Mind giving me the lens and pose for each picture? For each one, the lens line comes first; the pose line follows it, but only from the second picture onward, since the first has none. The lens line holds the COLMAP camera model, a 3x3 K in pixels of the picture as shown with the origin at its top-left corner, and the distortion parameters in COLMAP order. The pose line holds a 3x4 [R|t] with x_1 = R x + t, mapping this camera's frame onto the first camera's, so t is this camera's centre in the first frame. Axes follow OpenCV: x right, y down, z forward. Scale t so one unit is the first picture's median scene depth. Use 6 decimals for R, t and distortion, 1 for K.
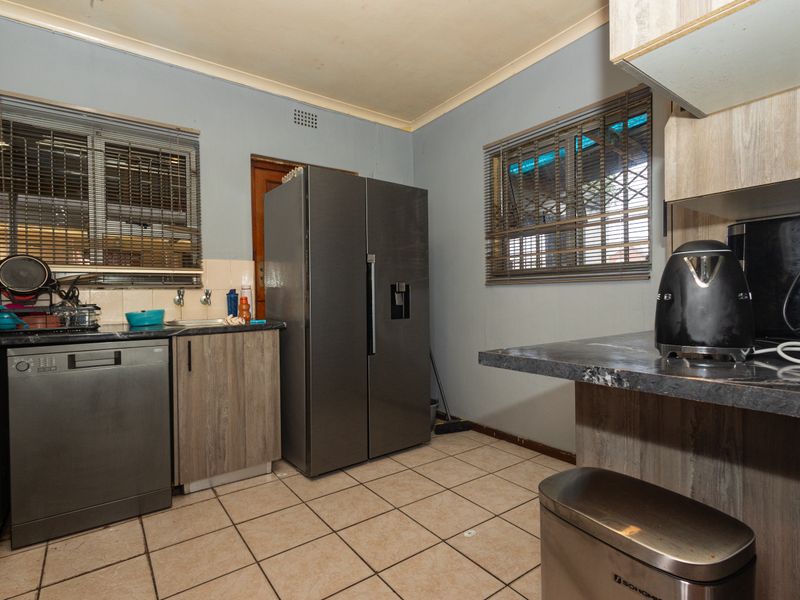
lens RADIAL K [[411.3, 0, 398.5], [0, 411.3, 299.6], [0, 0, 1]] dist [0.003775, -0.000171]
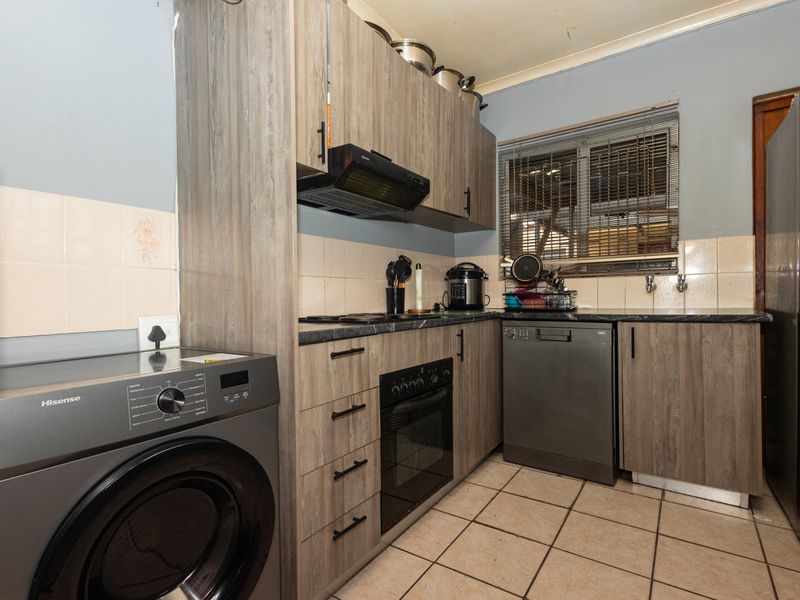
lens RADIAL K [[411.3, 0, 398.5], [0, 411.3, 299.6], [0, 0, 1]] dist [0.003775, -0.000171]
pose [[0.321233, 0.017227, -0.946844, 0.223374], [0.002809, 0.999813, 0.019143, 0.013380], [0.946996, -0.008809, 0.321124, 0.148616]]
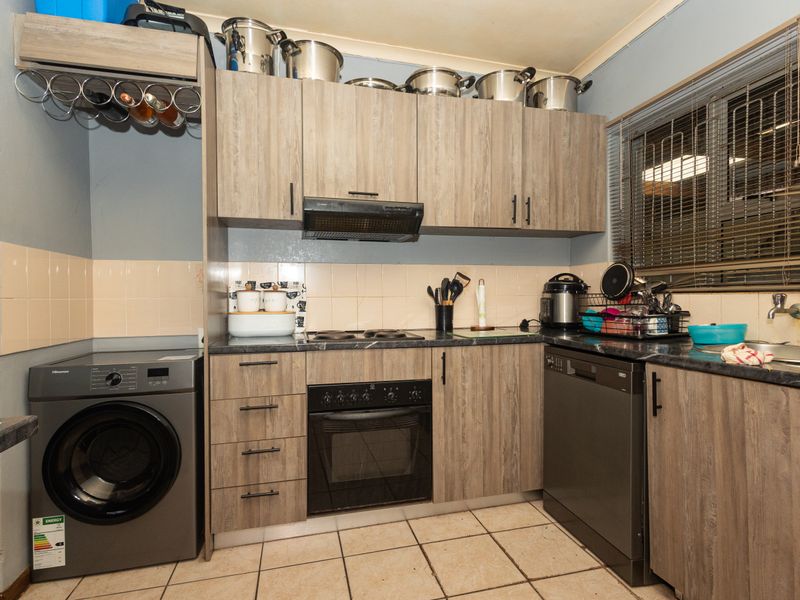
lens RADIAL K [[411.3, 0, 398.5], [0, 411.3, 299.6], [0, 0, 1]] dist [0.003775, -0.000171]
pose [[-0.376078, 0.021787, -0.926332, 0.269753], [0.007429, 0.999762, 0.020498, -0.036033], [0.926558, 0.000827, -0.376151, 0.808345]]
